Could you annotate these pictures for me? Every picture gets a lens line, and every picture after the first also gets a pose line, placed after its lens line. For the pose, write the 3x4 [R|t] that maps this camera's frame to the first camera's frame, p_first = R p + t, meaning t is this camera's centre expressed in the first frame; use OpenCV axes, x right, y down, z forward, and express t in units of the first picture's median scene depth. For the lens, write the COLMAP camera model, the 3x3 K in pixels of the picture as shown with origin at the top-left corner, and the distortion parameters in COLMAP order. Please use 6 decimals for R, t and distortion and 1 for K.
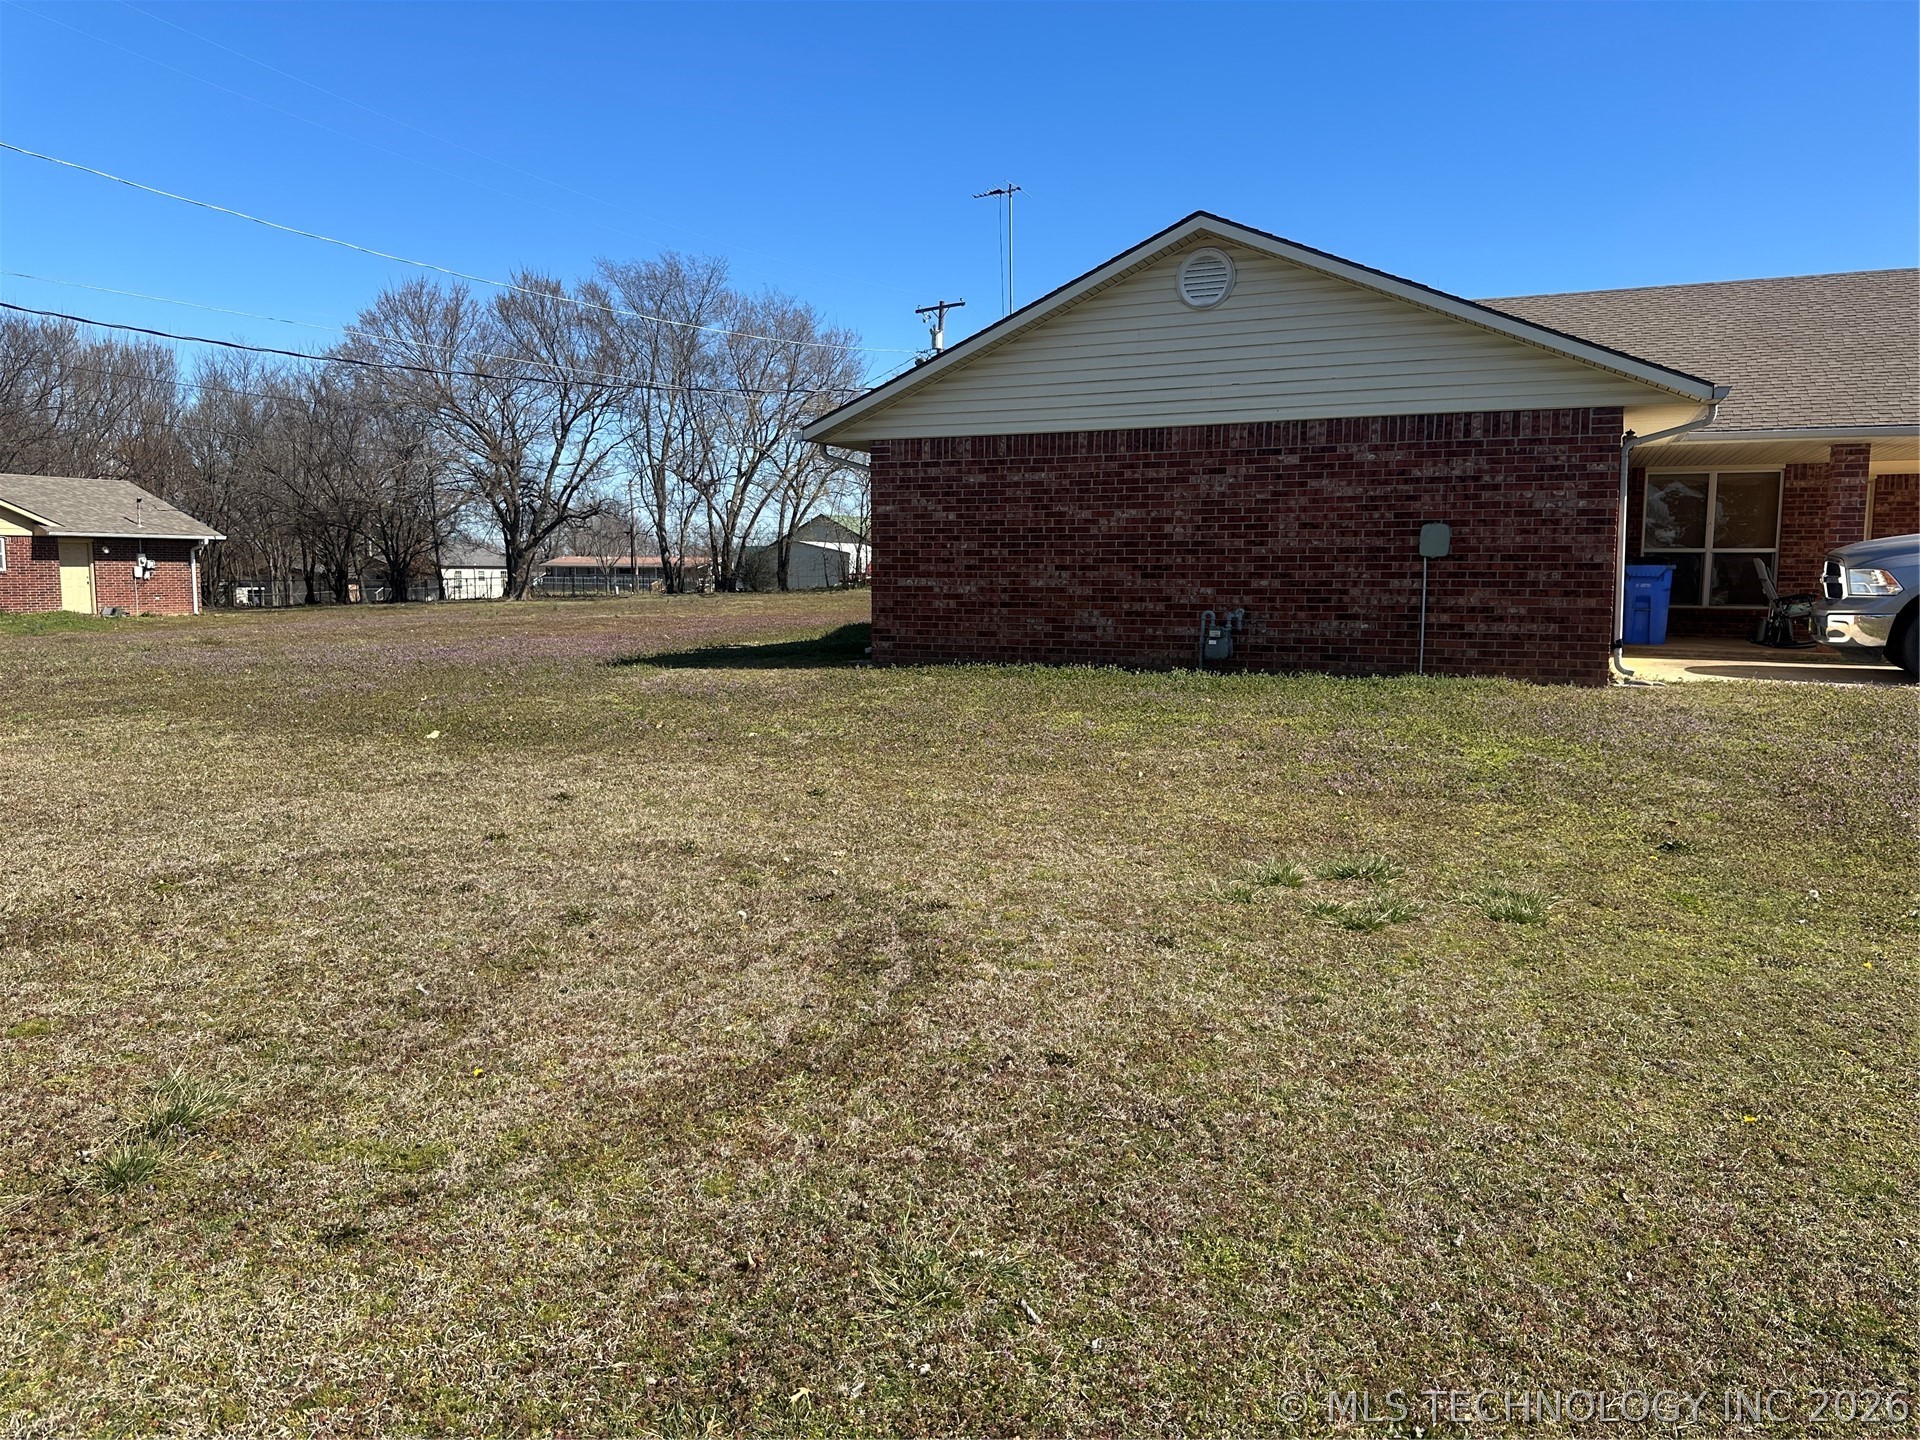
lens RADIAL K [[1357.0, 0, 951.5], [0, 1357.0, 723.1], [0, 0, 1]] dist [0.031071, -0.040462]
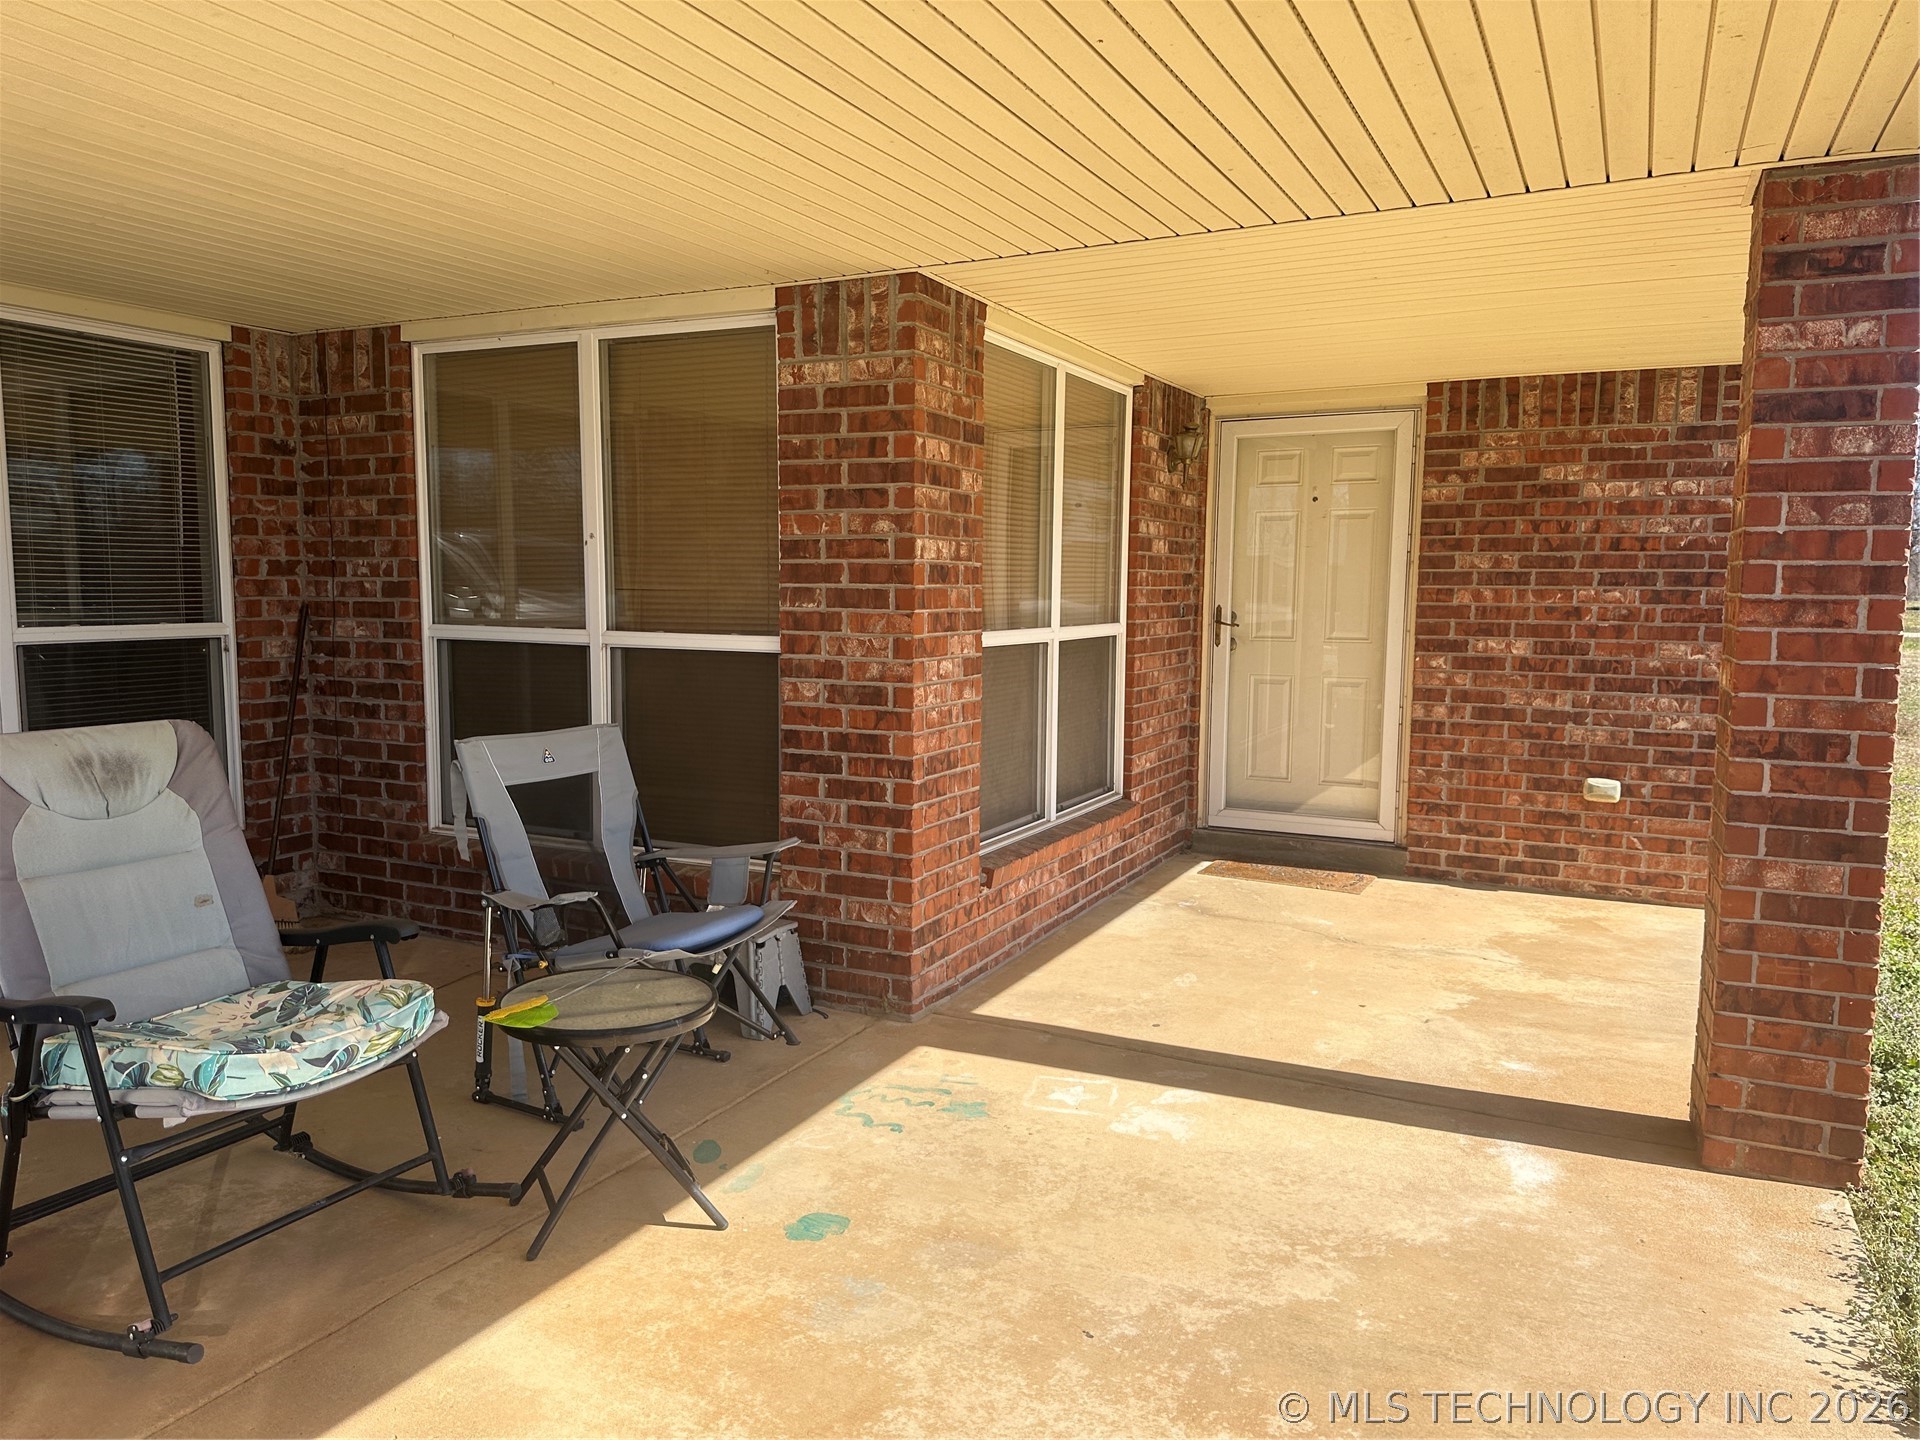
lens RADIAL K [[1341.7, 0, 957.6], [0, 1341.7, 730.7], [0, 0, 1]] dist [0.160575, -0.329365]
pose [[0.999032, 0.010142, -0.042806, 0.653882], [-0.010274, 0.999943, -0.002874, -0.111551], [0.042775, 0.003311, 0.999079, 0.761279]]
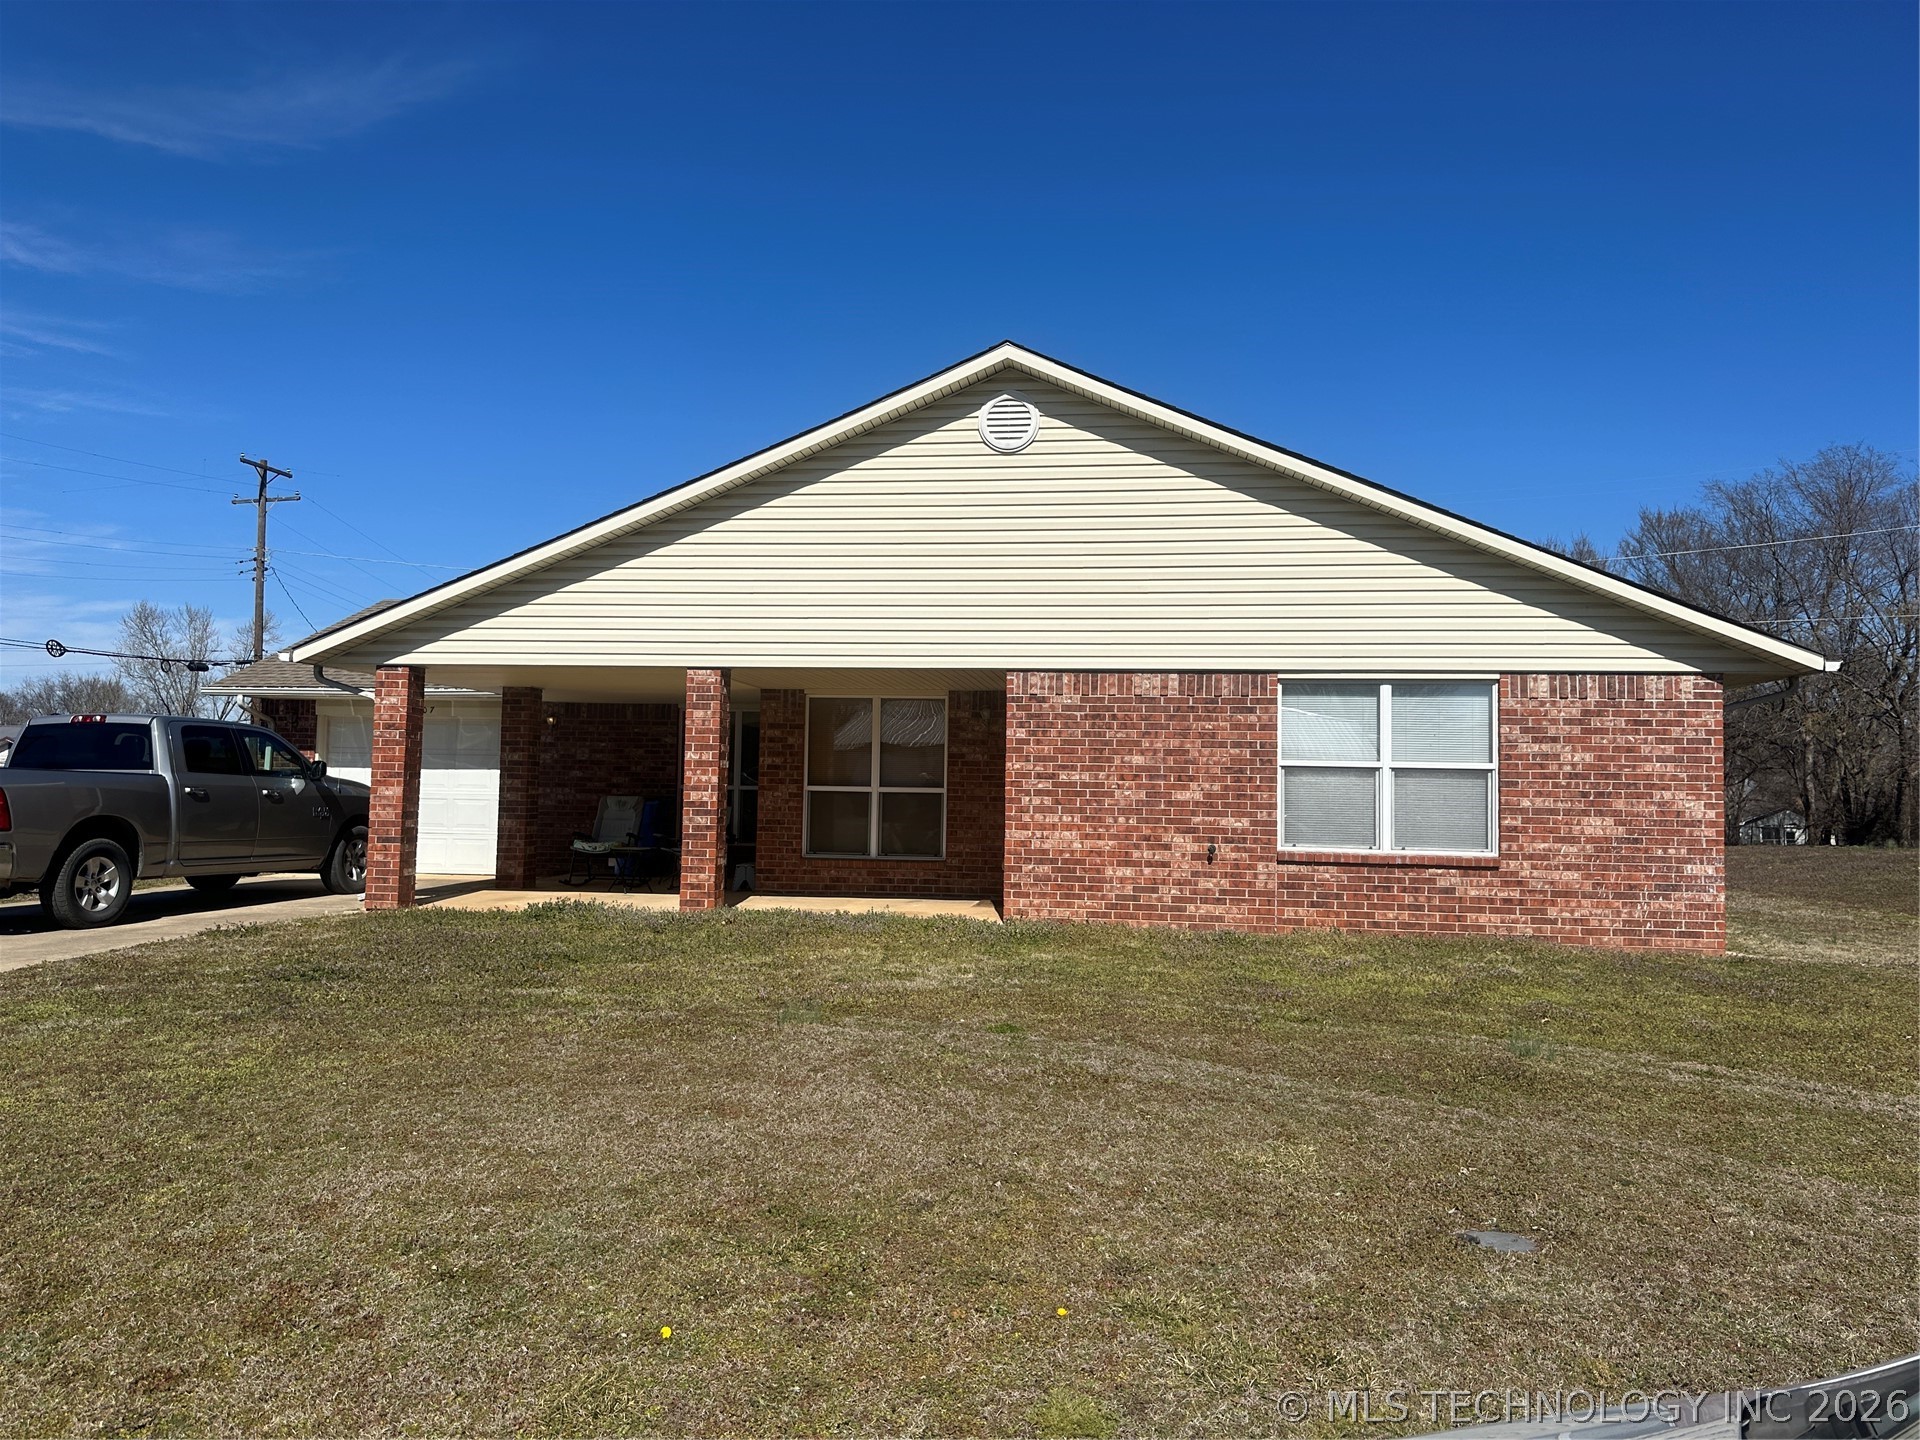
lens RADIAL K [[1409.8, 0, 959.7], [0, 1409.8, 727.2], [0, 0, 1]] dist [0.218506, -0.454305]
pose [[0.275020, -0.041079, -0.960561, 1.530632], [-0.123738, 0.989265, -0.077734, -0.110557], [0.953443, 0.140237, 0.266984, 0.872244]]
